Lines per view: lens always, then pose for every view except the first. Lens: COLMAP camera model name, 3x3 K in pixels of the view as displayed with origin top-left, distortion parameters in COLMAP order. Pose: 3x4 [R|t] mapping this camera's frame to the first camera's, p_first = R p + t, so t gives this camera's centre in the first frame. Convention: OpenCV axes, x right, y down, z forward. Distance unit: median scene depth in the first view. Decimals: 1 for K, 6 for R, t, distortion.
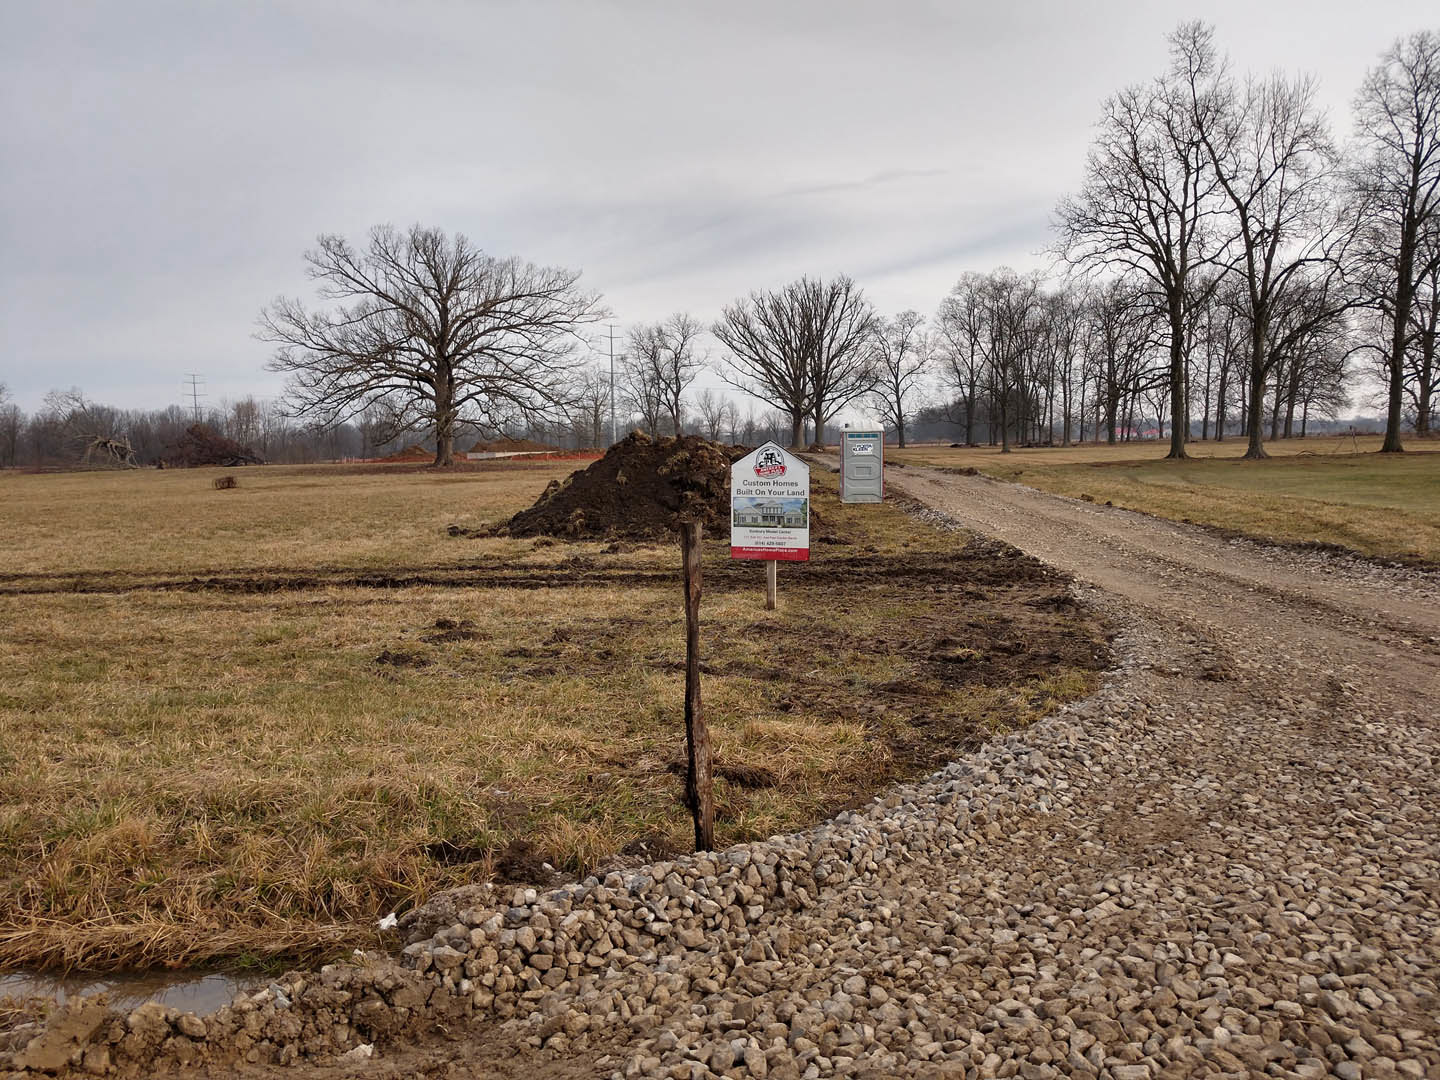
lens RADIAL K [[1090.2, 0, 719.1], [0, 1090.2, 541.2], [0, 0, 1]] dist [0.015684, -0.008225]
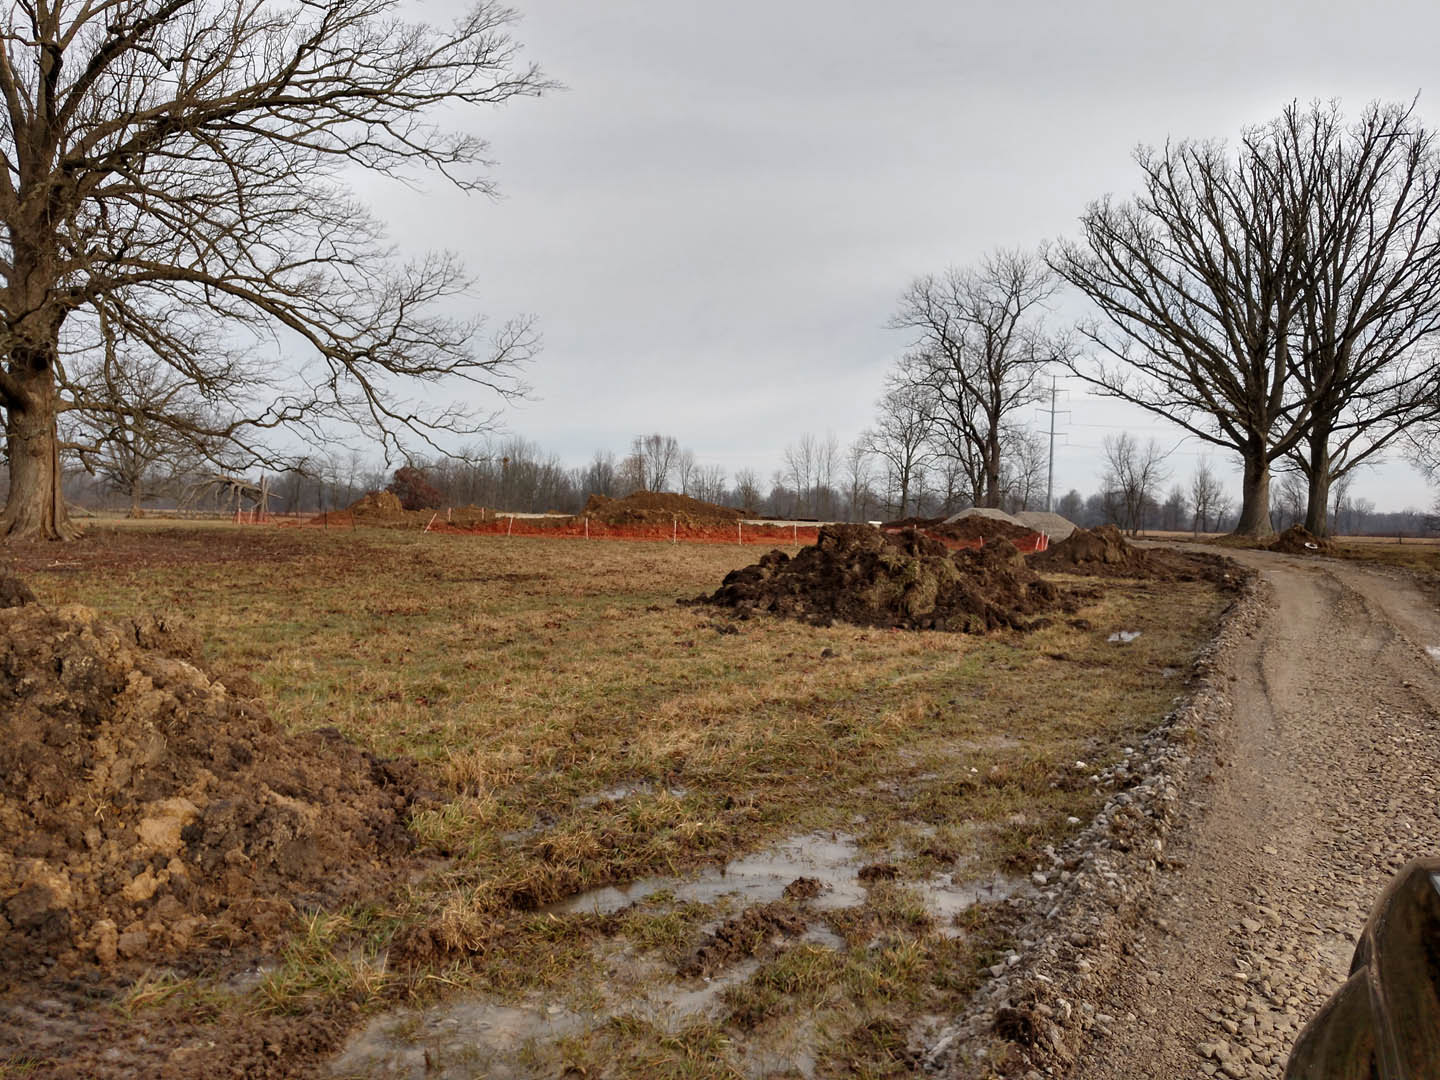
lens RADIAL K [[1090.2, 0, 719.0], [0, 1090.2, 541.7], [0, 0, 1]] dist [0.015684, -0.008225]
pose [[0.908835, 0.052768, -0.413805, 0.058297], [-0.079535, 0.995690, -0.047712, -0.046259], [0.409504, 0.076274, 0.909114, 0.529159]]
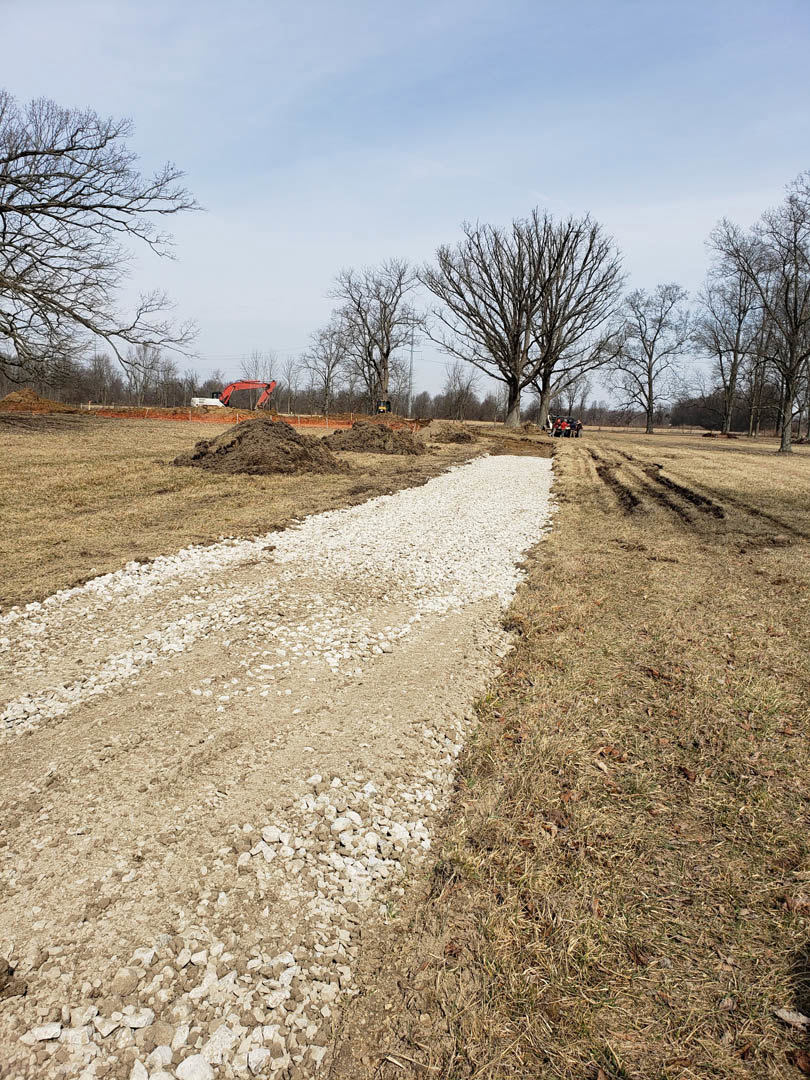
lens RADIAL K [[820.3, 0, 404.4], [0, 820.3, 540.0], [0, 0, 1]] dist [0.005796, -0.001158]
pose [[0.988212, 0.087625, -0.125531, 0.075061], [-0.079413, 0.994450, 0.069007, -0.034528], [0.130881, -0.058225, 0.989687, 0.357448]]
